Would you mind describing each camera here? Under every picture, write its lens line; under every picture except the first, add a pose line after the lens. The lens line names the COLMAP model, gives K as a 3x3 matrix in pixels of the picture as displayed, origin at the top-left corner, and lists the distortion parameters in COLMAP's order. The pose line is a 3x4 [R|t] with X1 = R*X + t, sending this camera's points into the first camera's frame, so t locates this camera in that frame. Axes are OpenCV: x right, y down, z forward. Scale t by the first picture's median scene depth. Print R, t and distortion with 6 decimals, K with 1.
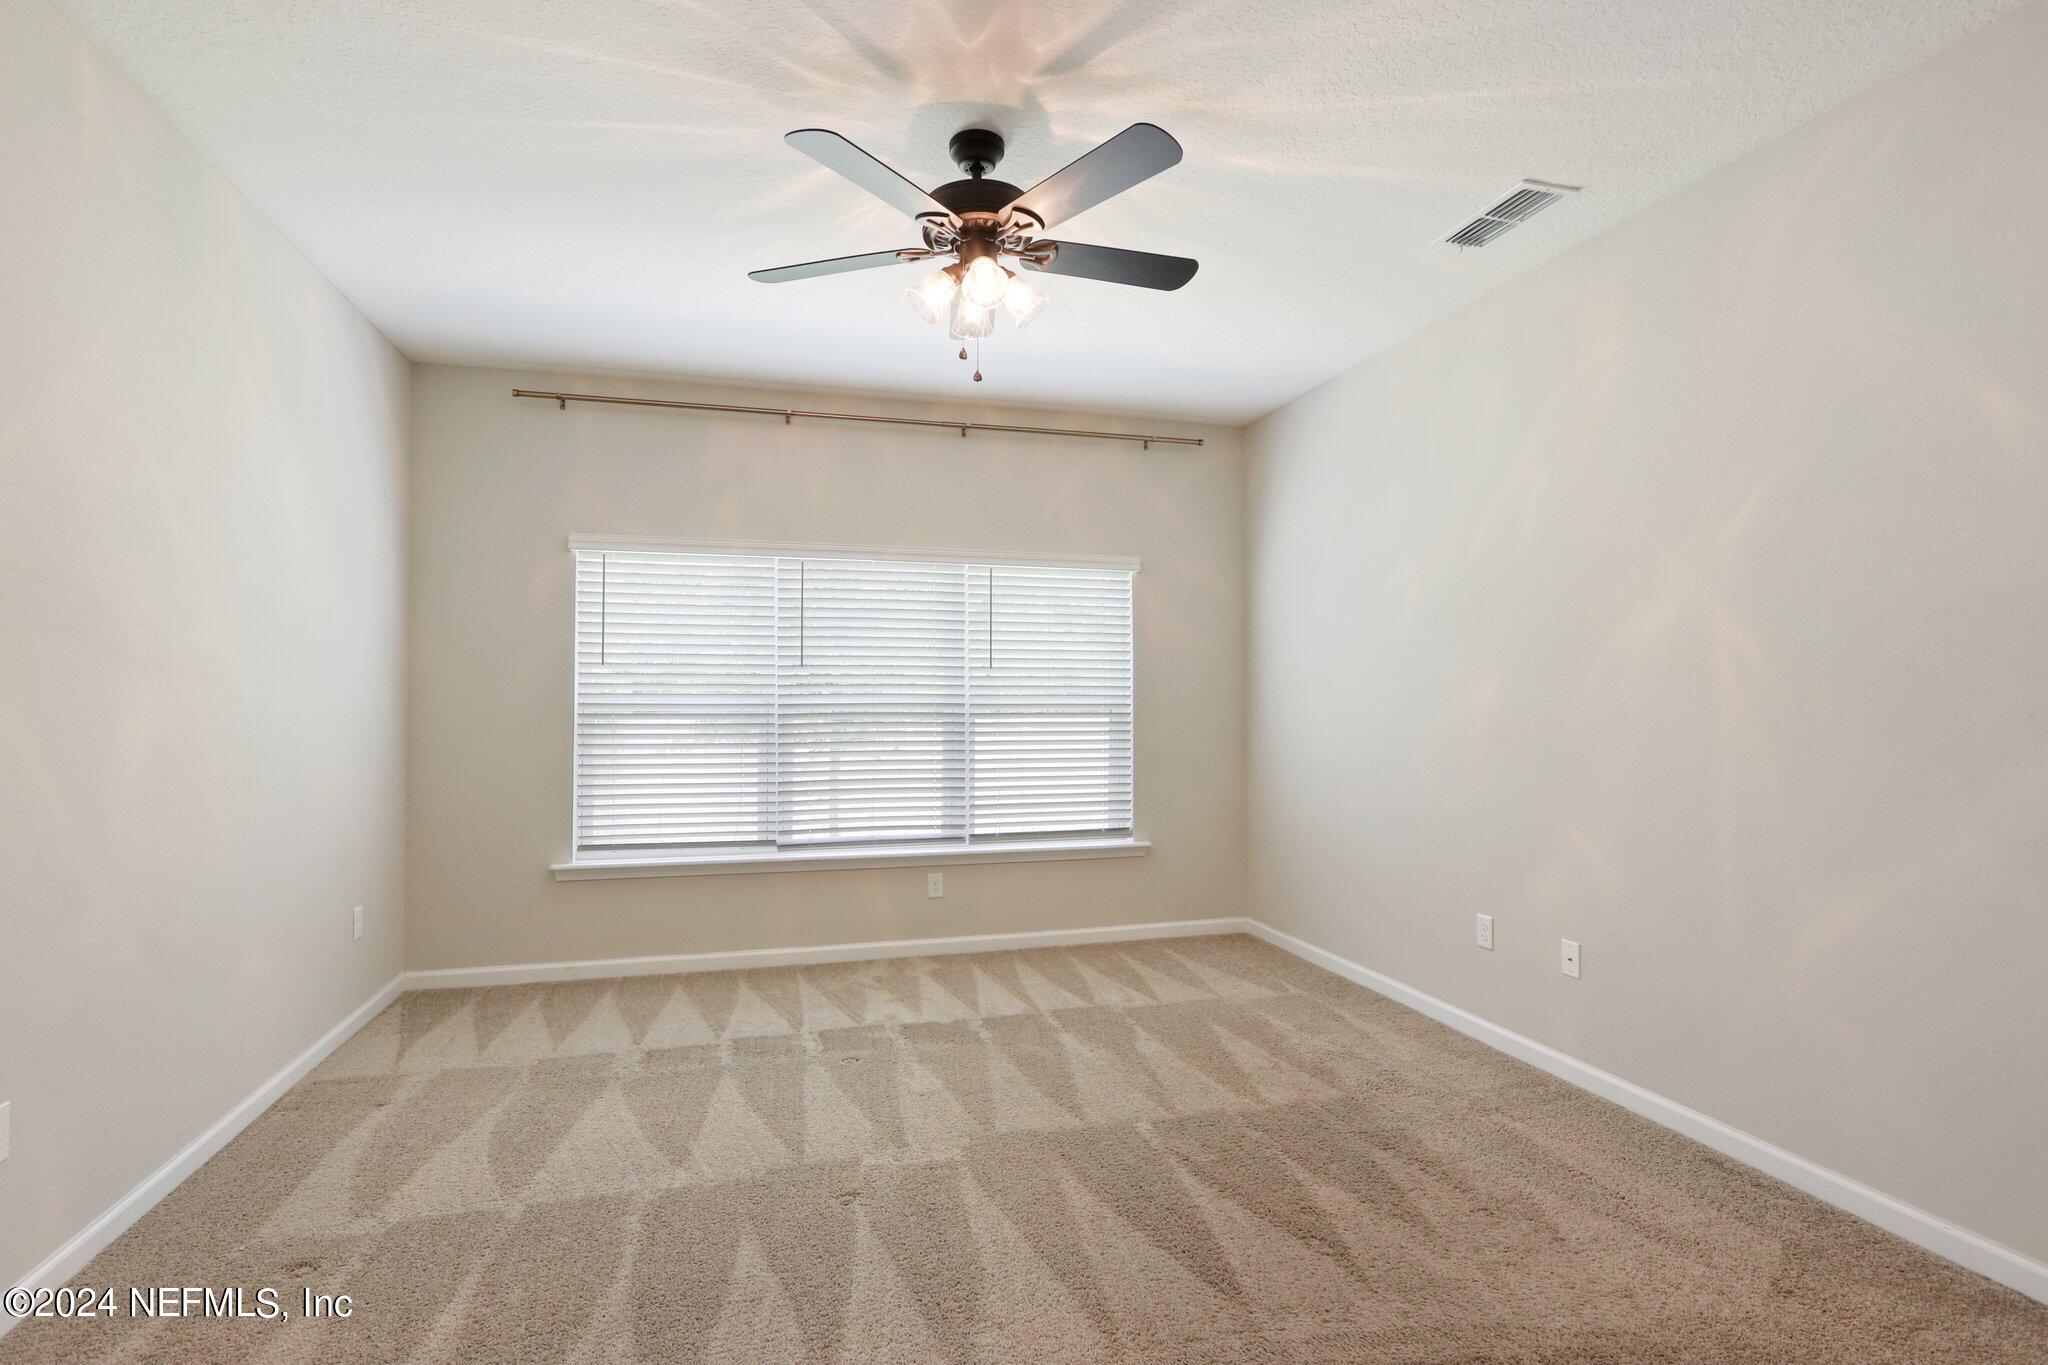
lens RADIAL K [[961.6, 0, 1019.5], [0, 961.6, 687.1], [0, 0, 1]] dist [-0.006213, 0.005211]
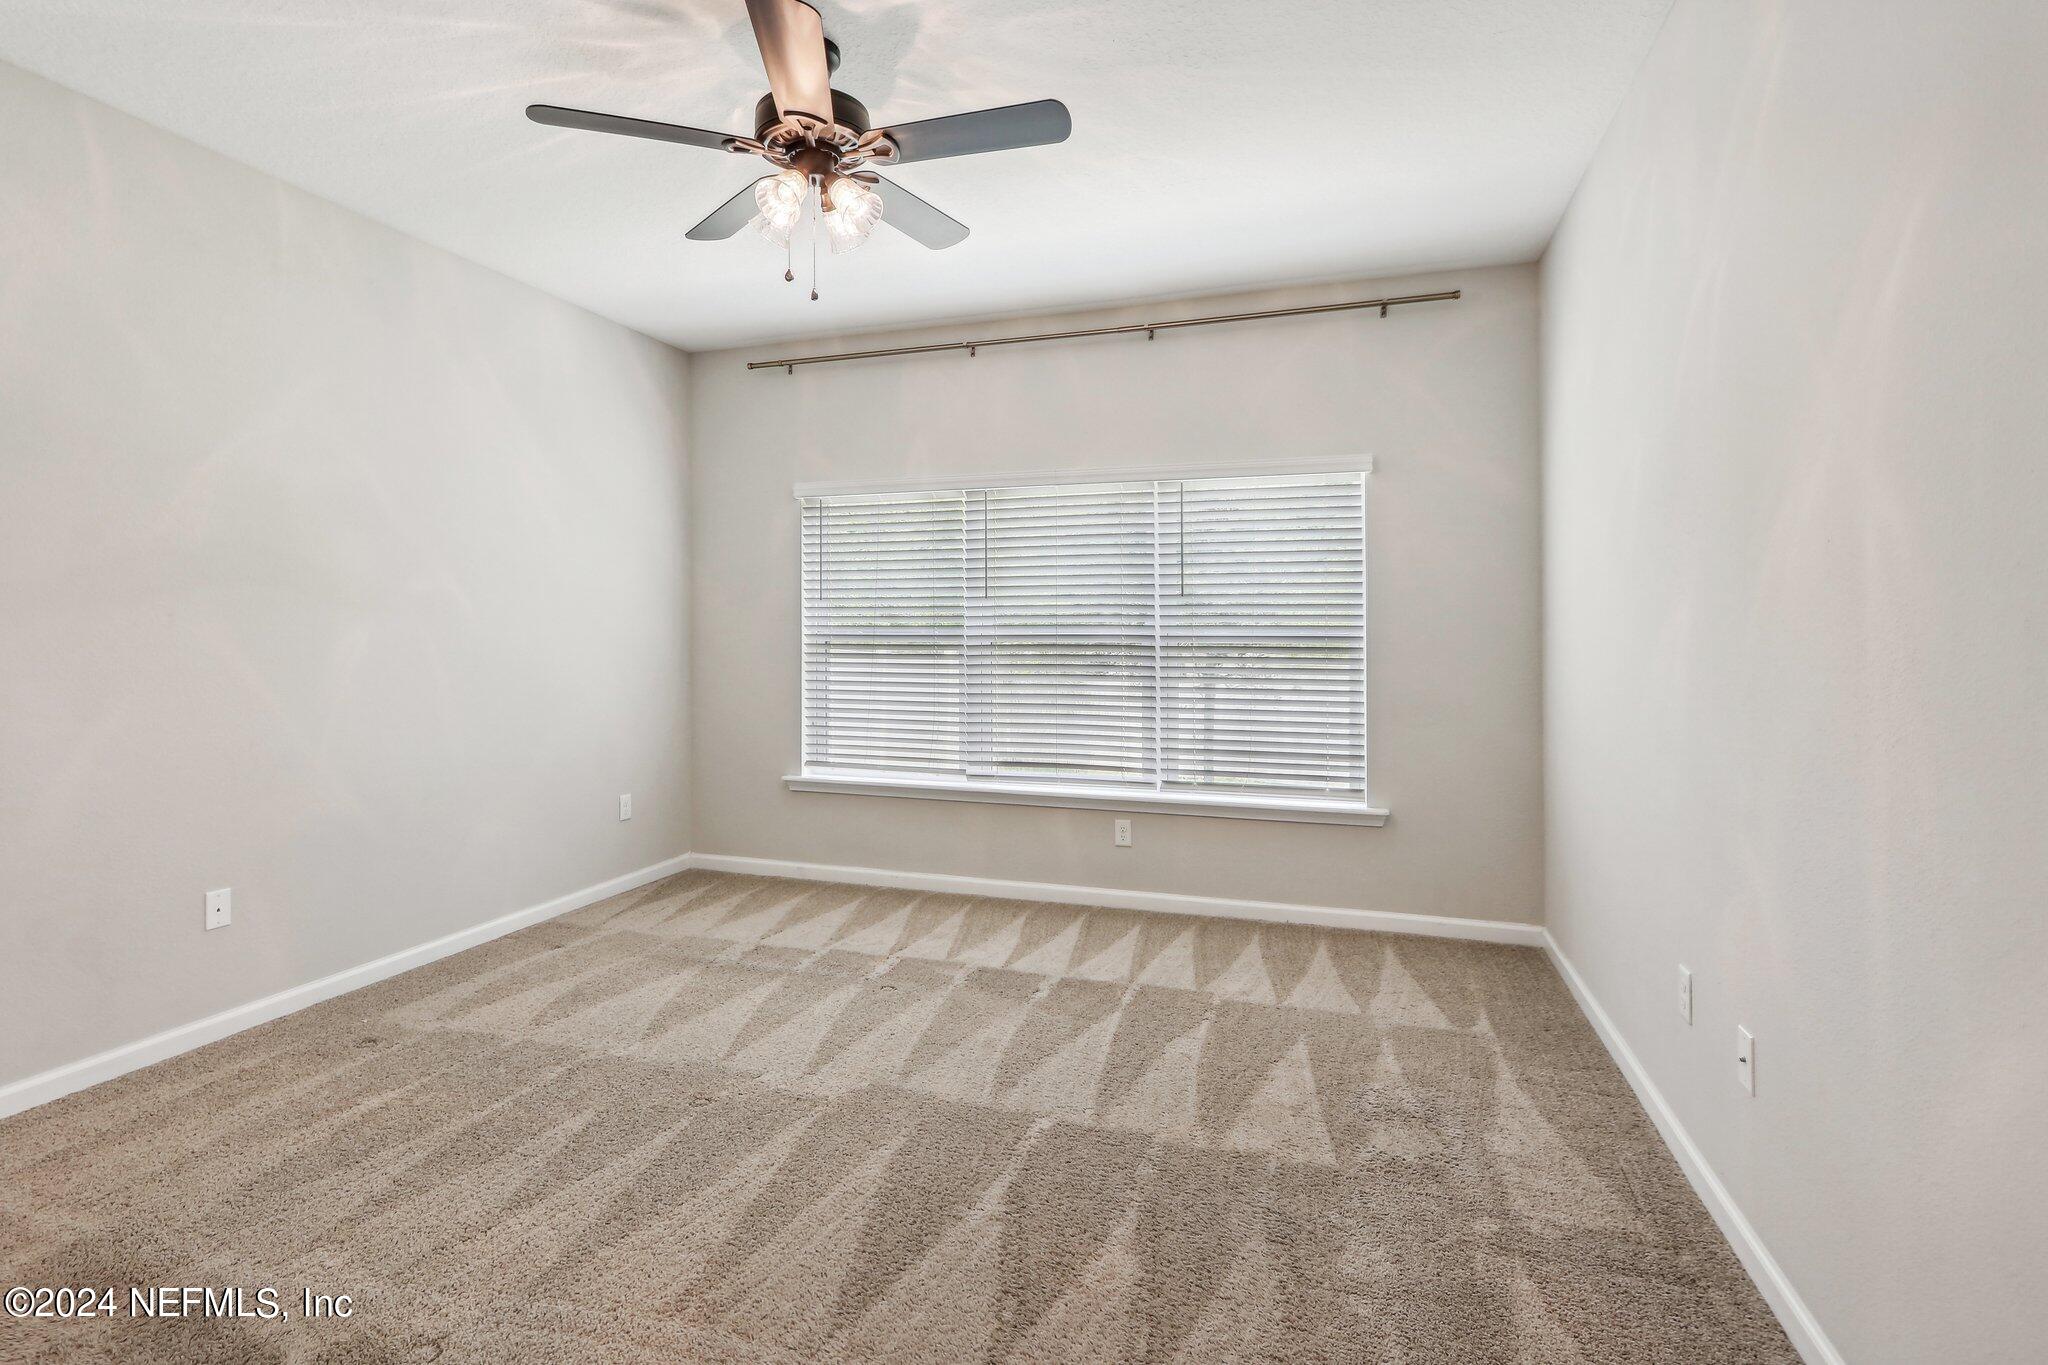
lens RADIAL K [[1009.5, 0, 1007.5], [0, 1009.5, 631.6], [0, 0, 1]] dist [0.012934, 0.000524]
pose [[0.827753, 0.000538, -0.561093, 0.417366], [0.006394, 0.999926, 0.010390, 0.003365], [0.561056, -0.012188, 0.827688, 0.159489]]
